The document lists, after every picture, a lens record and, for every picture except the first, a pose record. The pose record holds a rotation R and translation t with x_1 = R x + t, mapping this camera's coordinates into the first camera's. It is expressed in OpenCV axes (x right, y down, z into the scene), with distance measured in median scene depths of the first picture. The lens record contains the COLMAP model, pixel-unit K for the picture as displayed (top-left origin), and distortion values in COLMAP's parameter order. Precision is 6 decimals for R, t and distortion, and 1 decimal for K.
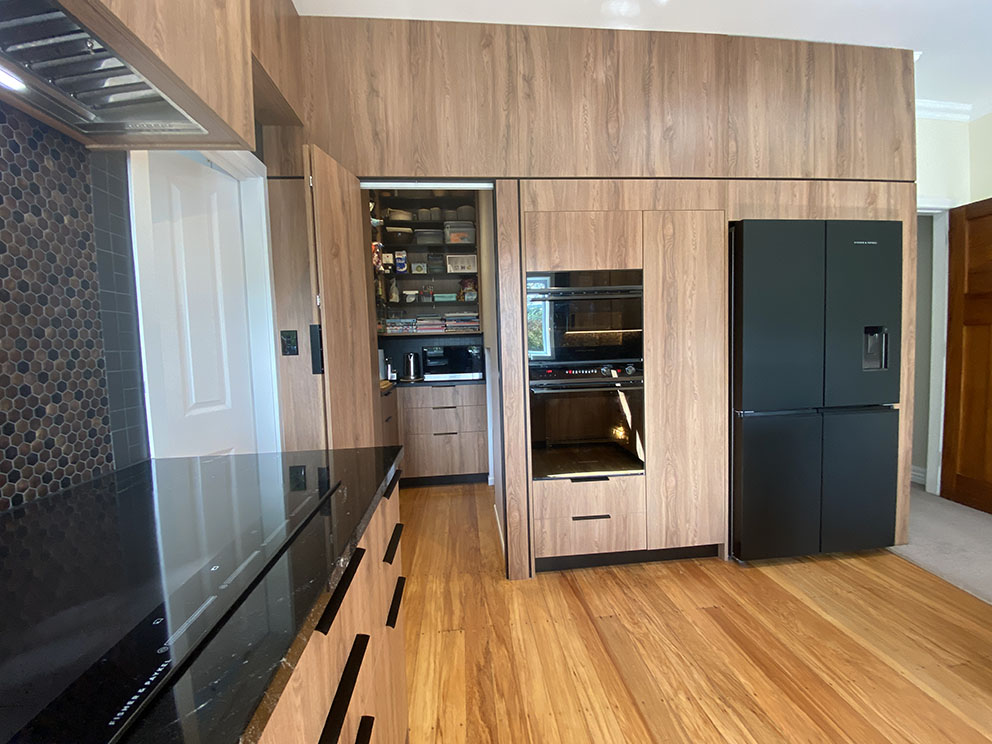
lens RADIAL K [[402.7, 0, 494.0], [0, 402.7, 369.3], [0, 0, 1]] dist [0.016921, -0.019228]
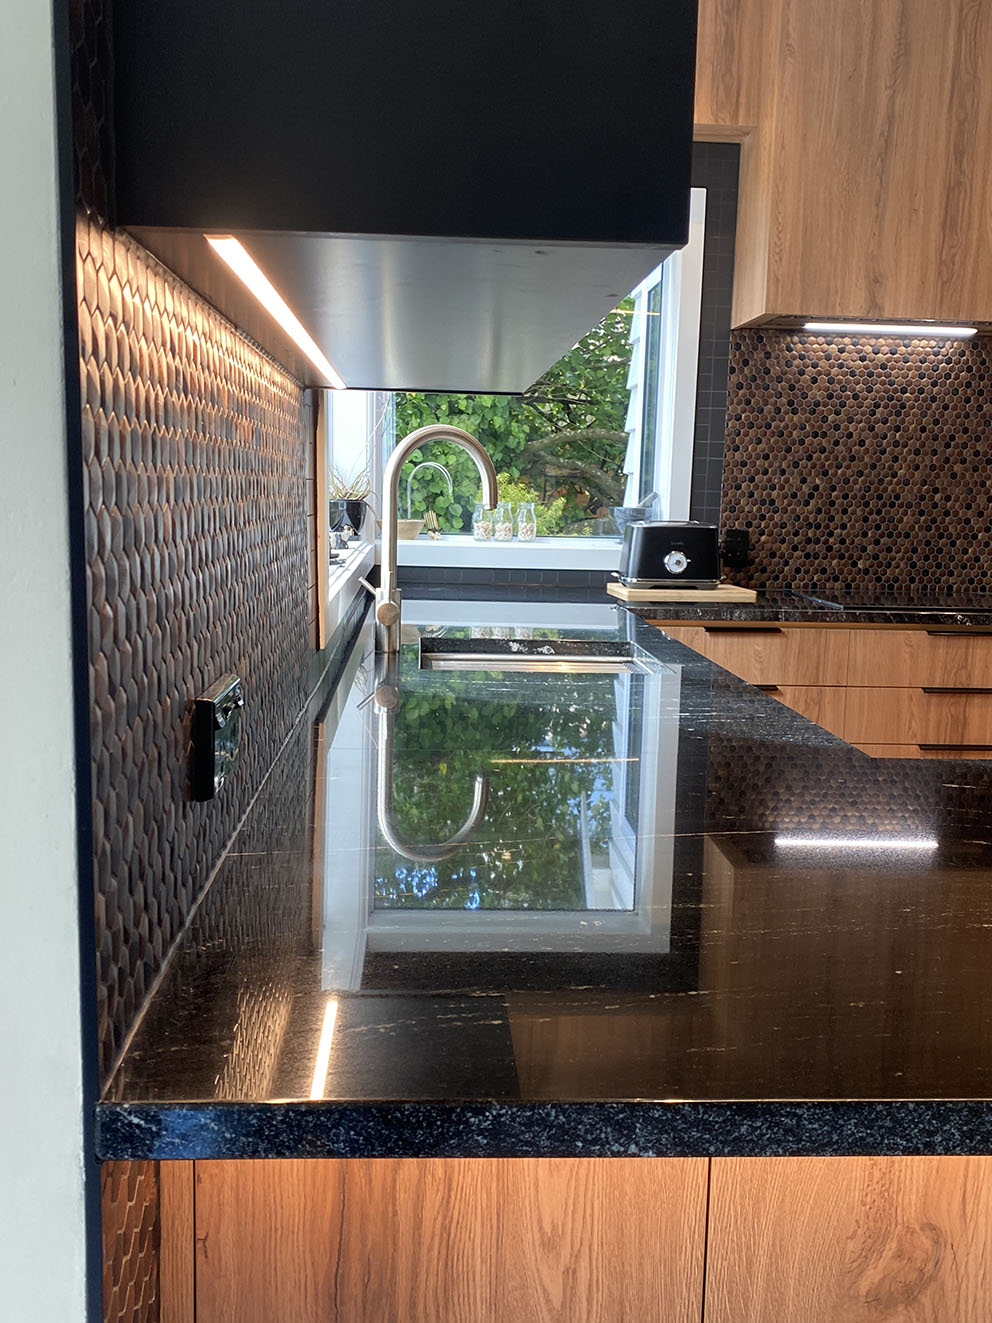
lens RADIAL K [[1278.4, 0, 490.6], [0, 1278.4, 662.1], [0, 0, 1]] dist [0.005030, -0.006254]
pose [[-0.034360, 0.165127, -0.985674, 1.537670], [-0.082387, 0.982431, 0.167456, -0.035346], [0.996008, 0.086960, -0.020152, -0.280046]]
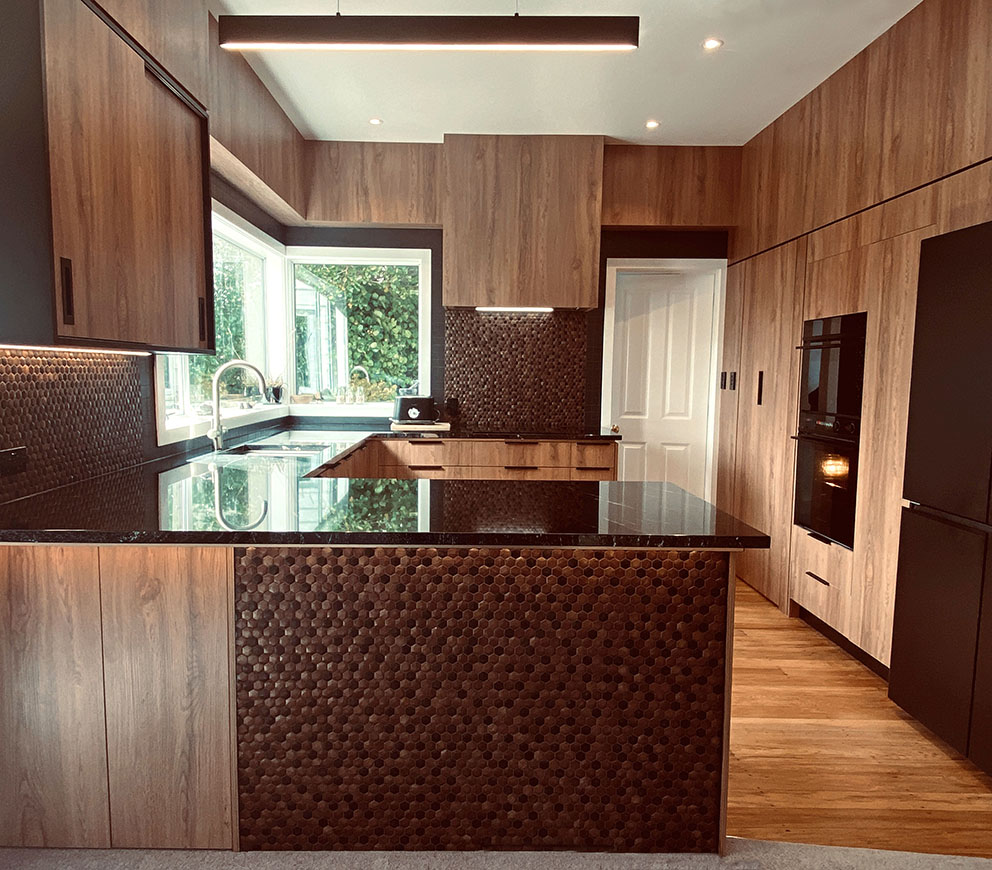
lens RADIAL K [[719.7, 0, 476.0], [0, 719.7, 444.6], [0, 0, 1]] dist [0.088148, -0.094544]
pose [[-0.082764, 0.132250, -0.987755, 2.018277], [-0.068476, 0.988058, 0.138028, -0.128480], [0.994214, 0.079062, -0.072720, 0.311220]]
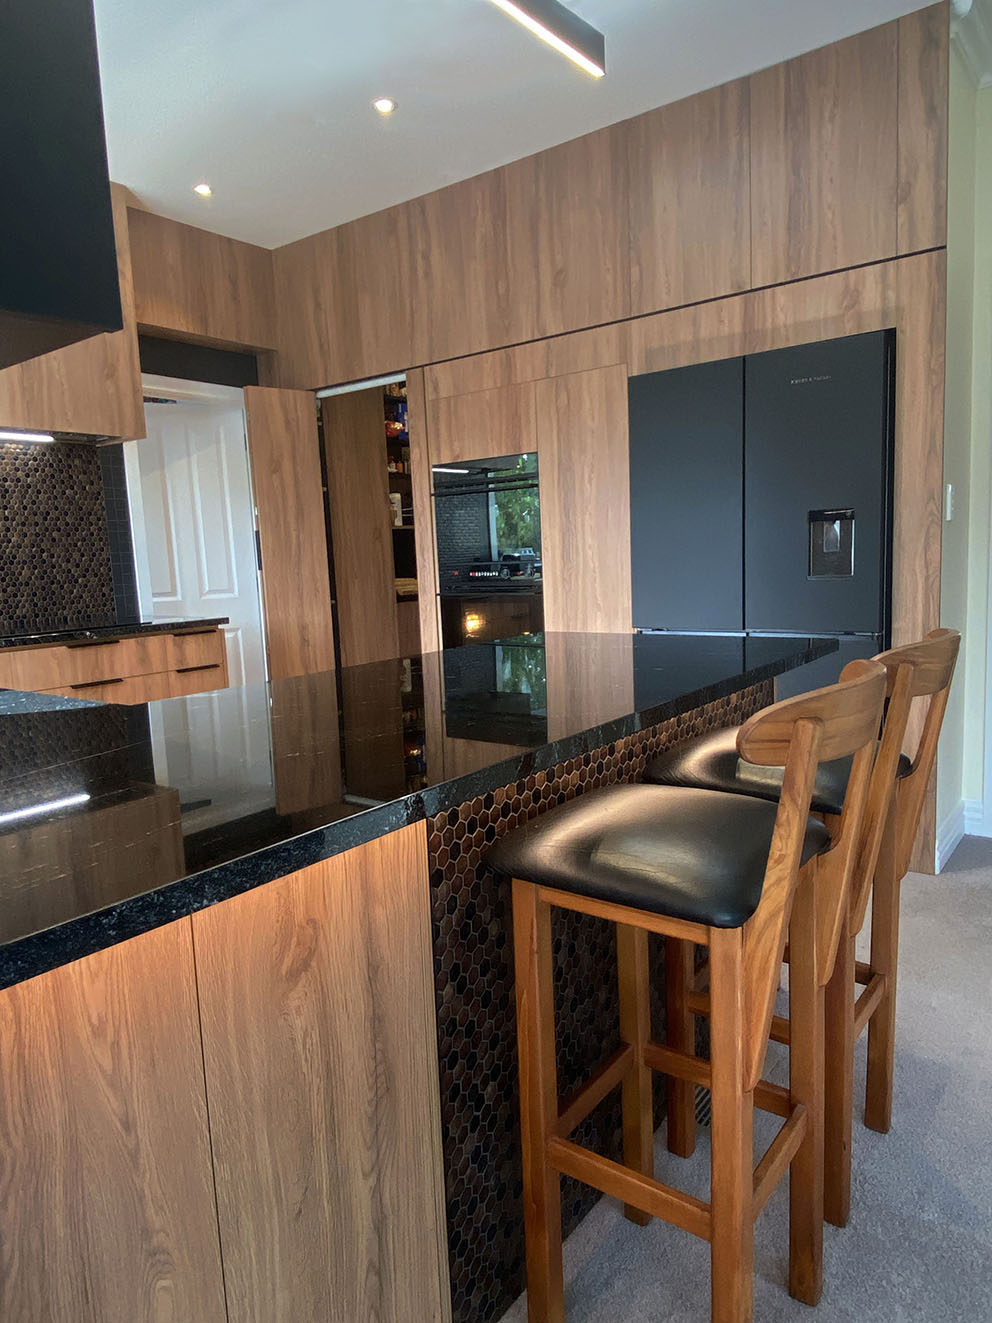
lens RADIAL K [[860.3, 0, 496.0], [0, 860.3, 661.5], [0, 0, 1]] dist [0.077727, -0.095461]
pose [[0.738408, 0.084930, -0.668985, 1.548715], [-0.020494, 0.994405, 0.103623, 0.000537], [0.674043, -0.062806, 0.736017, -0.406618]]
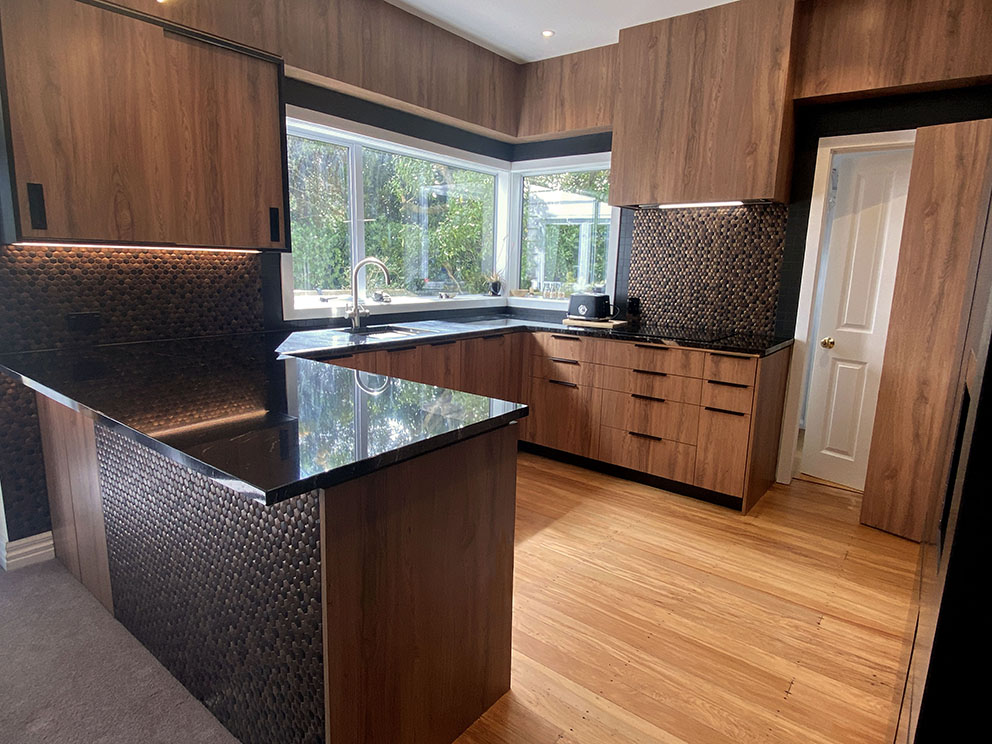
lens RADIAL K [[572.7, 0, 489.4], [0, 572.7, 367.7], [0, 0, 1]] dist [0.039765, -0.043100]
pose [[-0.690505, 0.142110, -0.709230, 1.379372], [-0.049437, 0.968946, 0.242282, -0.162726], [0.721636, 0.202359, -0.662037, 1.050033]]
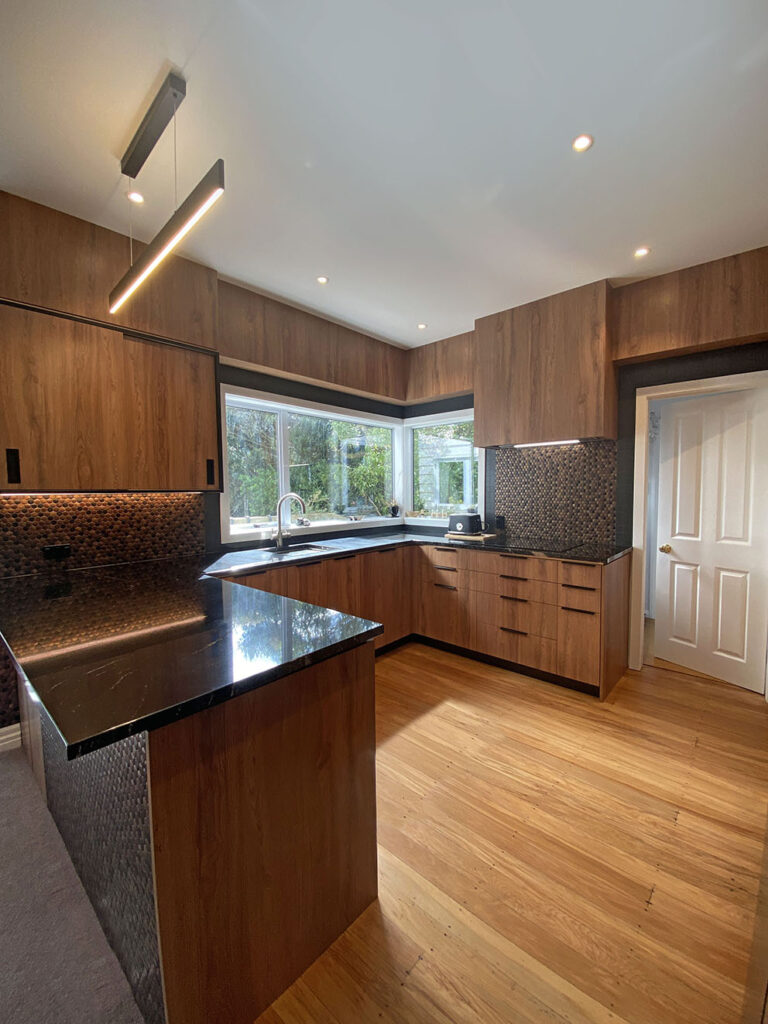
lens RADIAL K [[415.7, 0, 384.0], [0, 415.7, 512.0], [0, 0, 1]] dist [0.016921, -0.019228]
pose [[-0.731385, 0.072854, -0.678062, 1.200644], [-0.010642, 0.992937, 0.118164, -0.169862], [0.681882, 0.093639, -0.725444, 1.021997]]
